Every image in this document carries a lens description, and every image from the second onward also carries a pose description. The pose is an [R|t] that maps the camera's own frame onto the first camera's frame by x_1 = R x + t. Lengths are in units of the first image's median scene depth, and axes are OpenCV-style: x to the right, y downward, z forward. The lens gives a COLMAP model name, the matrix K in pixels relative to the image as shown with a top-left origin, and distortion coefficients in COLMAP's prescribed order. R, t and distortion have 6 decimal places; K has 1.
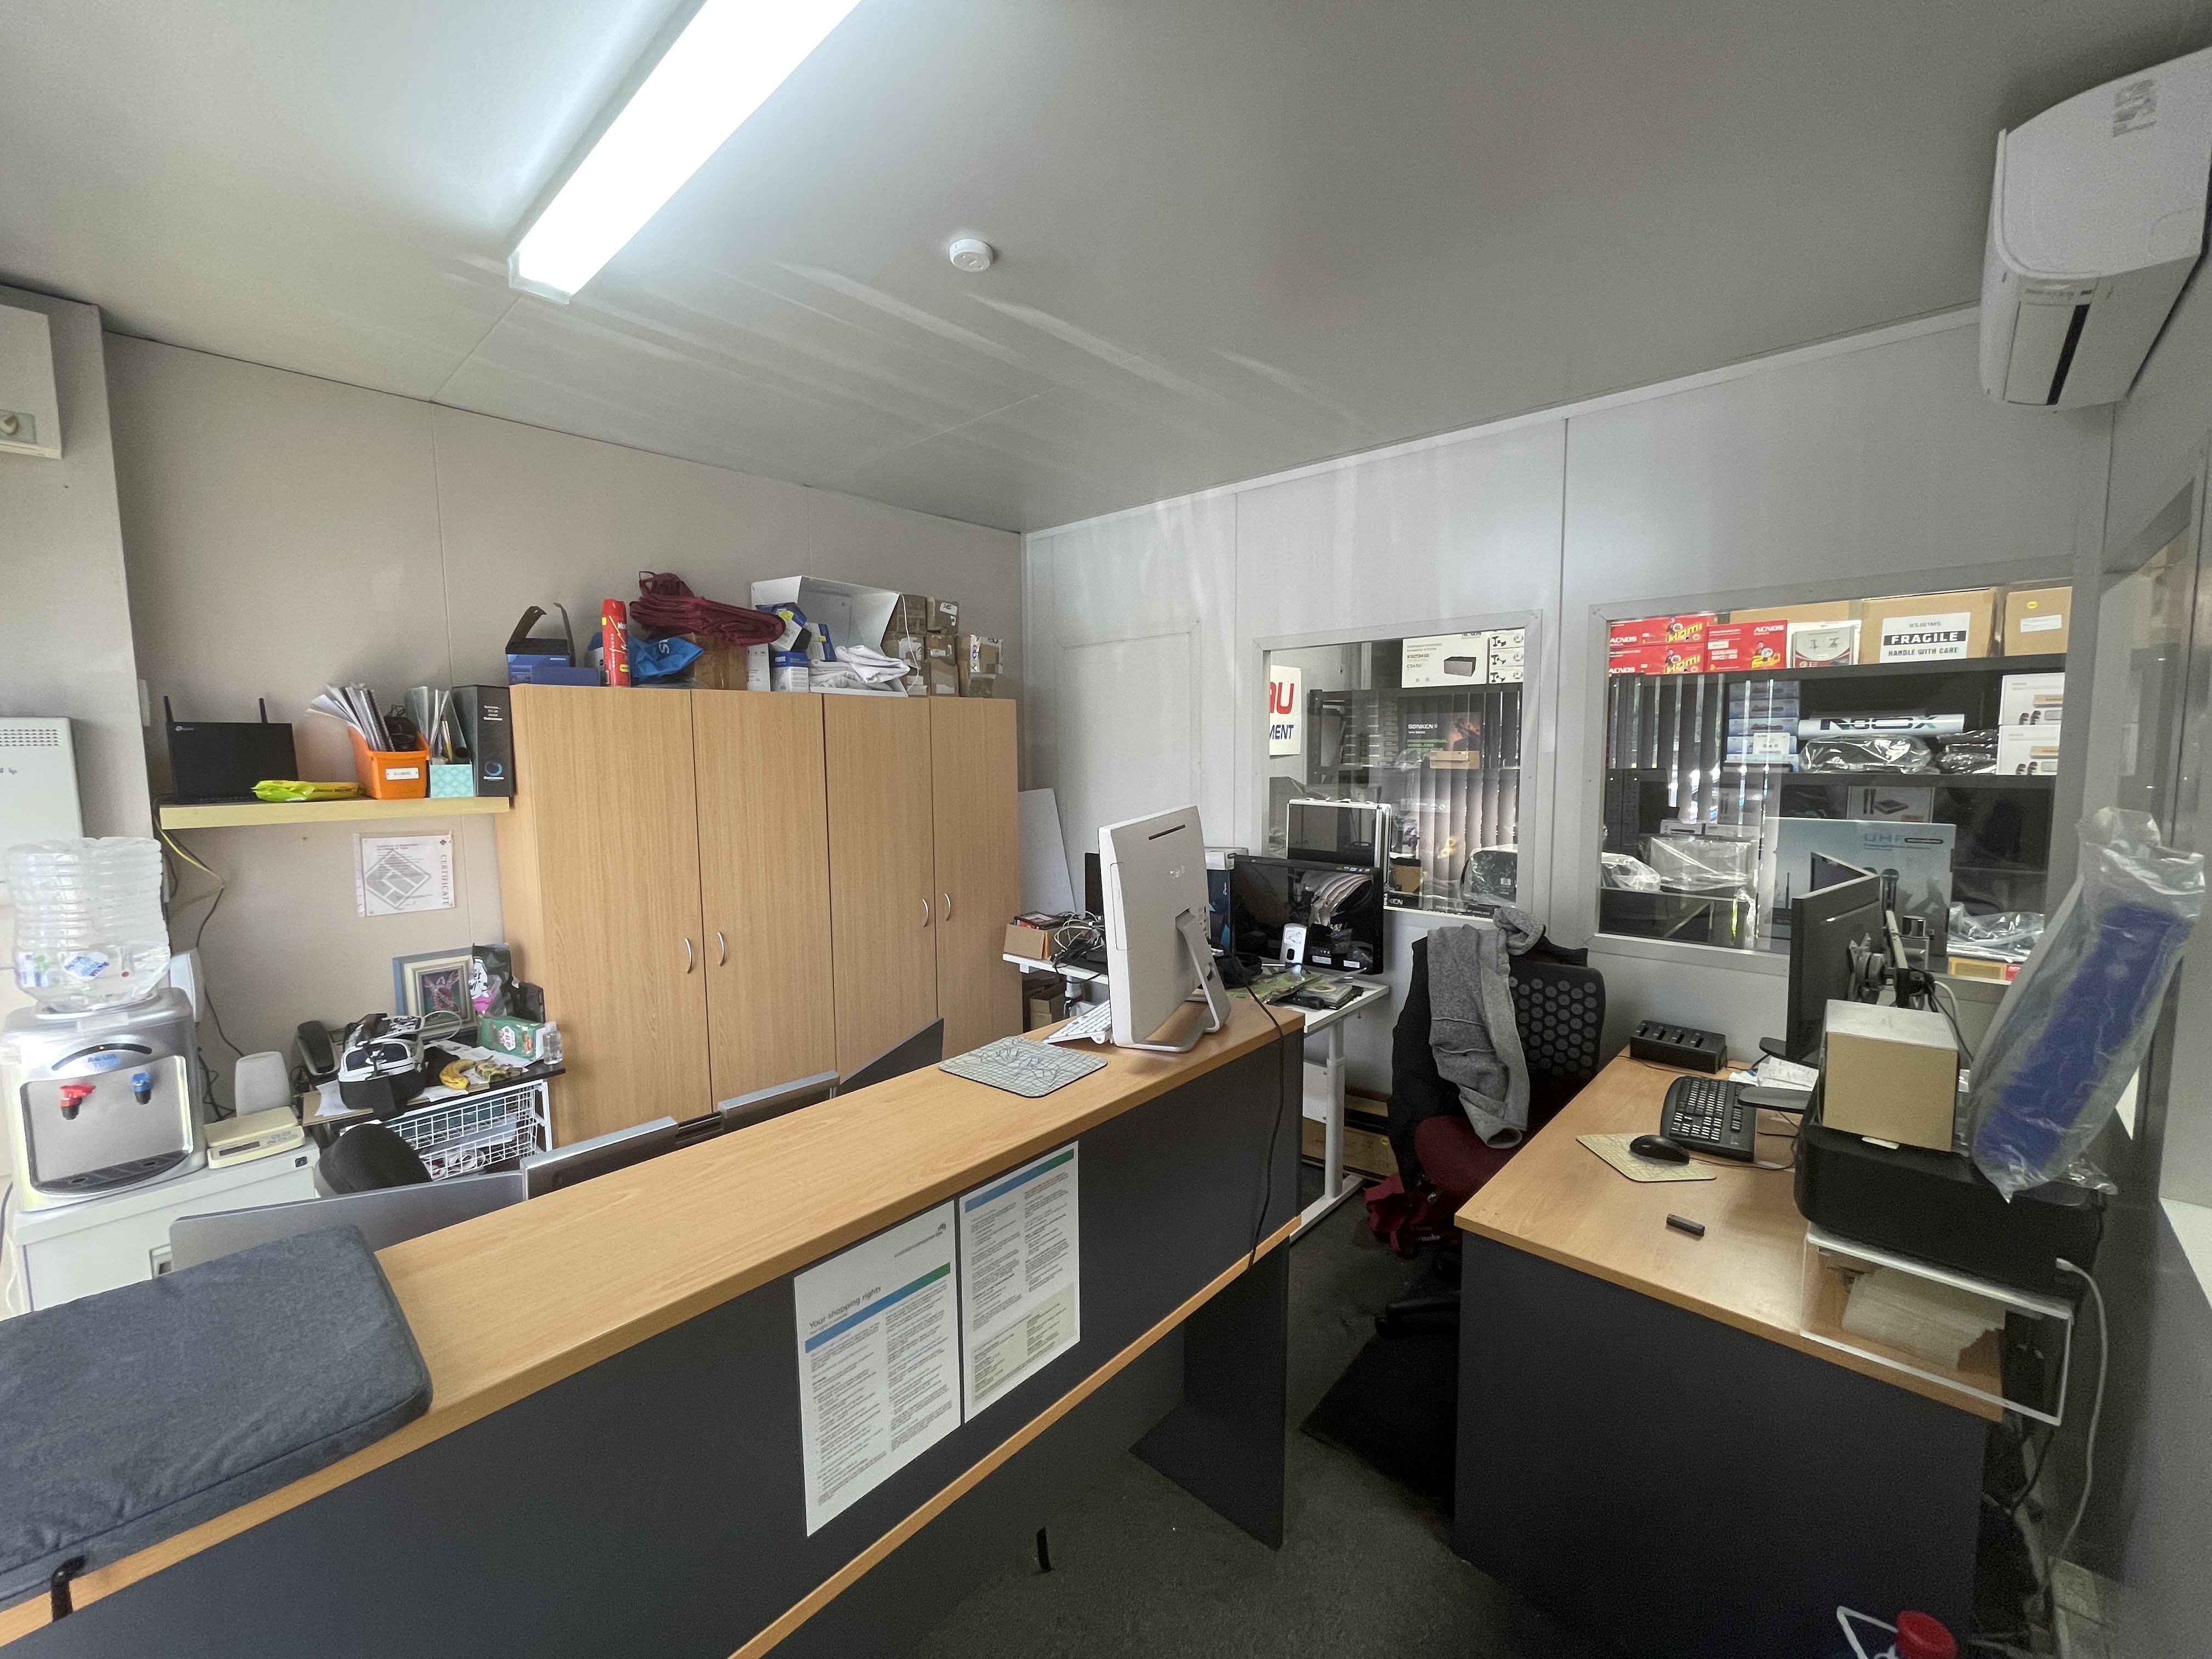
lens RADIAL K [[892.2, 0, 1097.2], [0, 892.2, 831.1], [0, 0, 1]] dist [-0.001164, 0.000217]
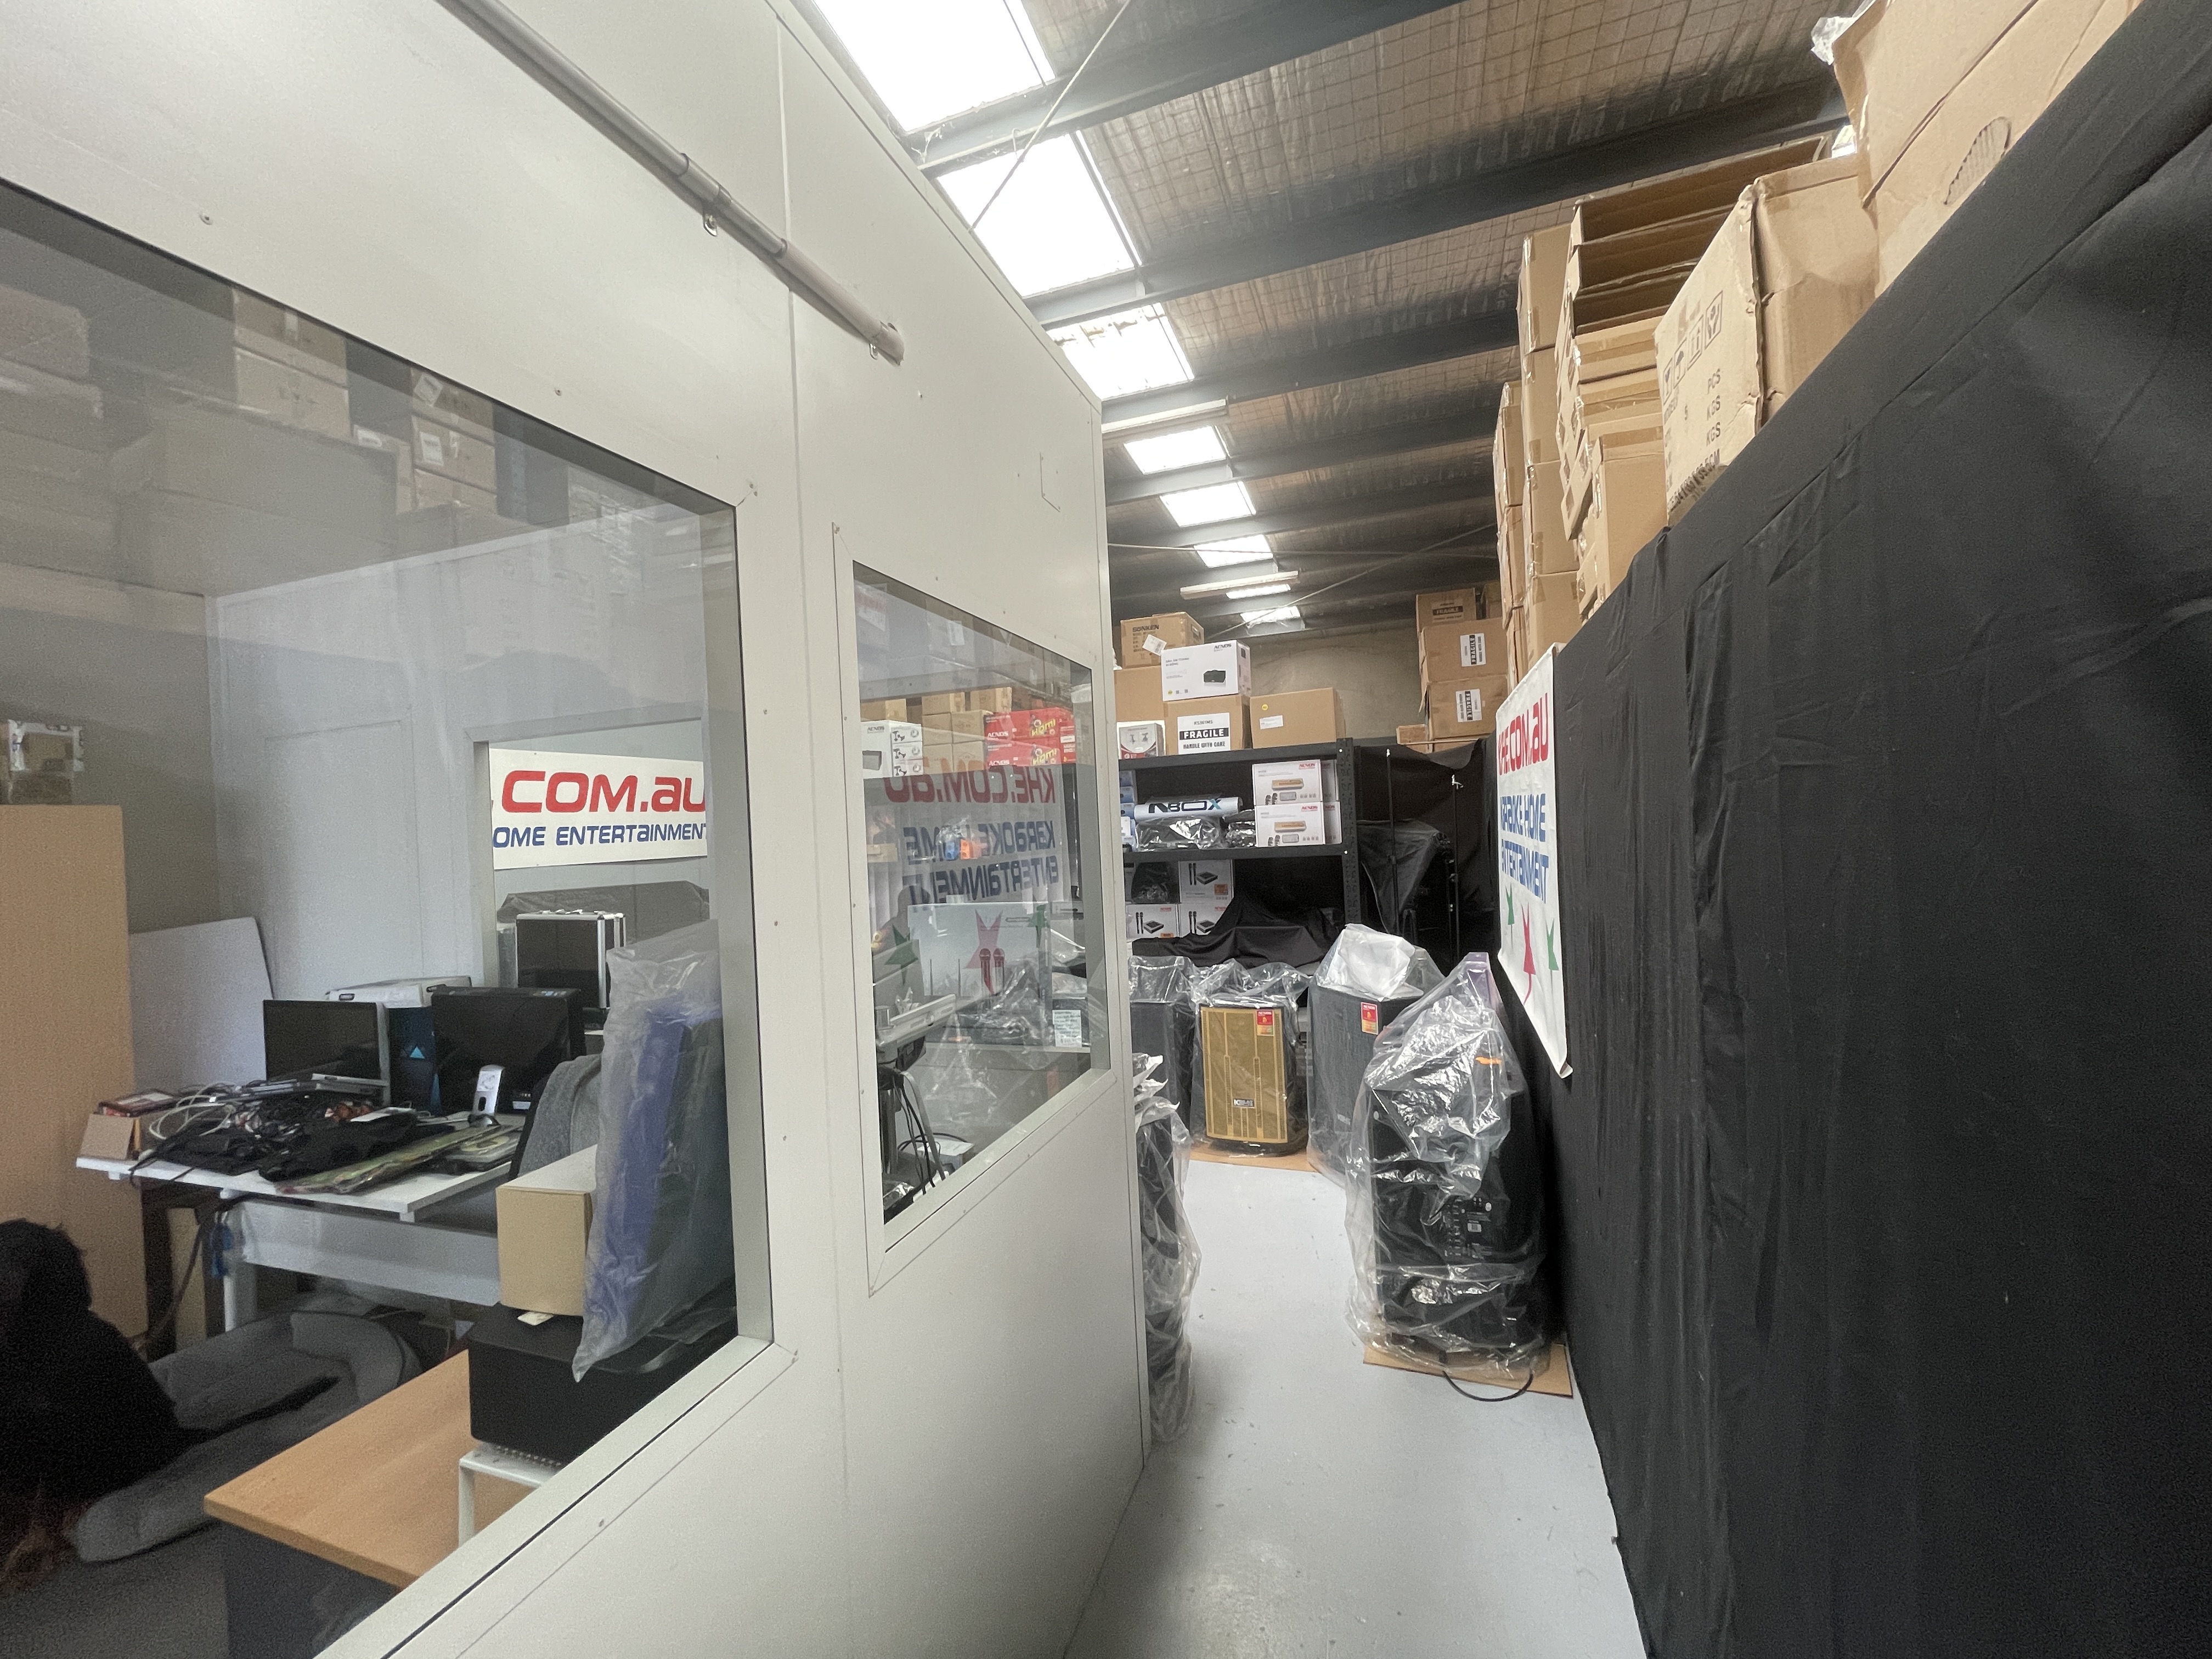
lens RADIAL K [[892.2, 0, 1095.5], [0, 892.2, 834.0], [0, 0, 1]] dist [-0.001164, 0.000217]
pose [[0.914757, -0.038945, 0.402124, 0.321900], [0.079599, 0.993206, -0.084882, 0.003939], [-0.396086, 0.109655, 0.911642, -0.004574]]
